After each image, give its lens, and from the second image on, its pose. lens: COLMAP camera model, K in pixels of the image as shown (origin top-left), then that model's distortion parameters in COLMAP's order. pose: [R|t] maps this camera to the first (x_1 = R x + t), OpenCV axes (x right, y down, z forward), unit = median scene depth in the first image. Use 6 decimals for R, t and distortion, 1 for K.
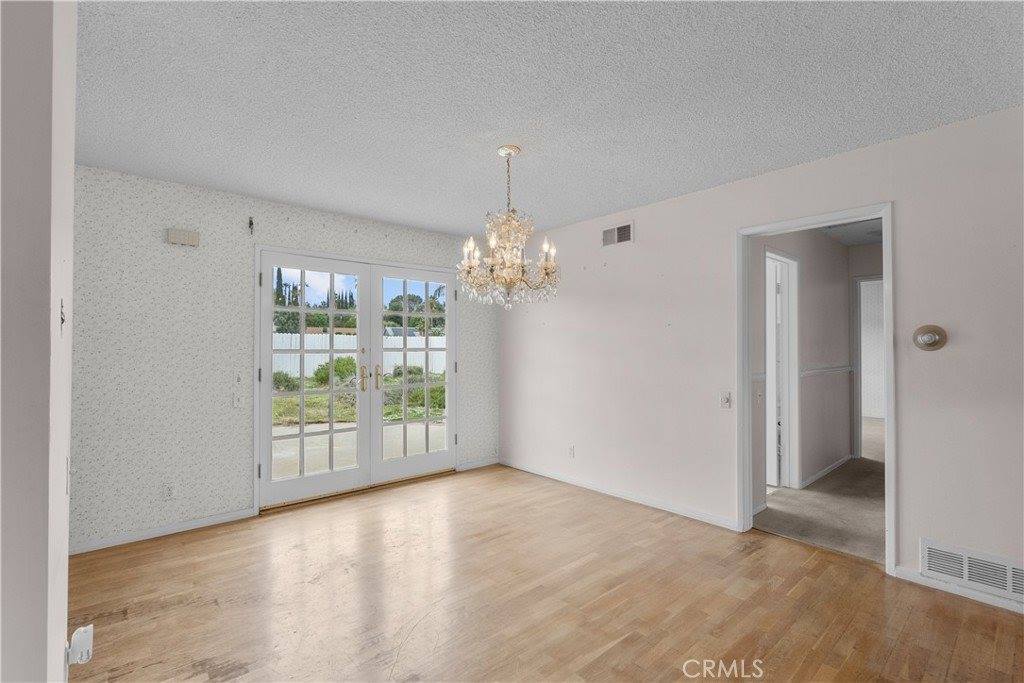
lens RADIAL K [[468.8, 0, 514.6], [0, 468.8, 342.1], [0, 0, 1]] dist [-0.000611, -0.000008]
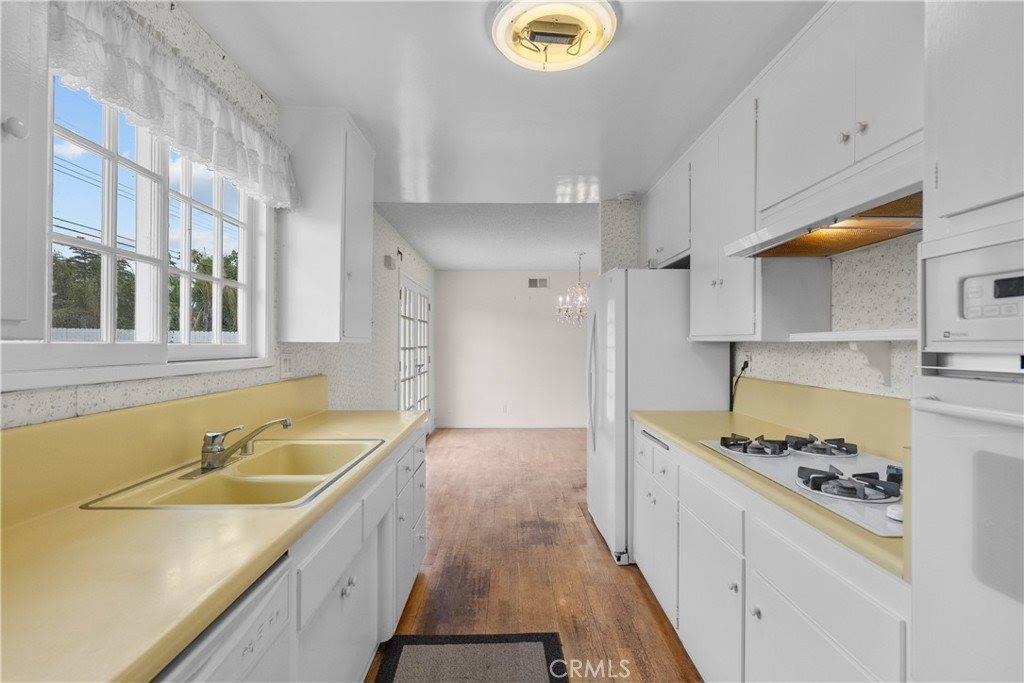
lens RADIAL K [[468.8, 0, 511.1], [0, 468.8, 341.6], [0, 0, 1]] dist [-0.000611, -0.000008]
pose [[0.657952, 0.004389, 0.753047, -1.008602], [-0.010283, 0.999942, 0.003157, -0.007003], [-0.752989, -0.009820, 0.657959, -0.093445]]
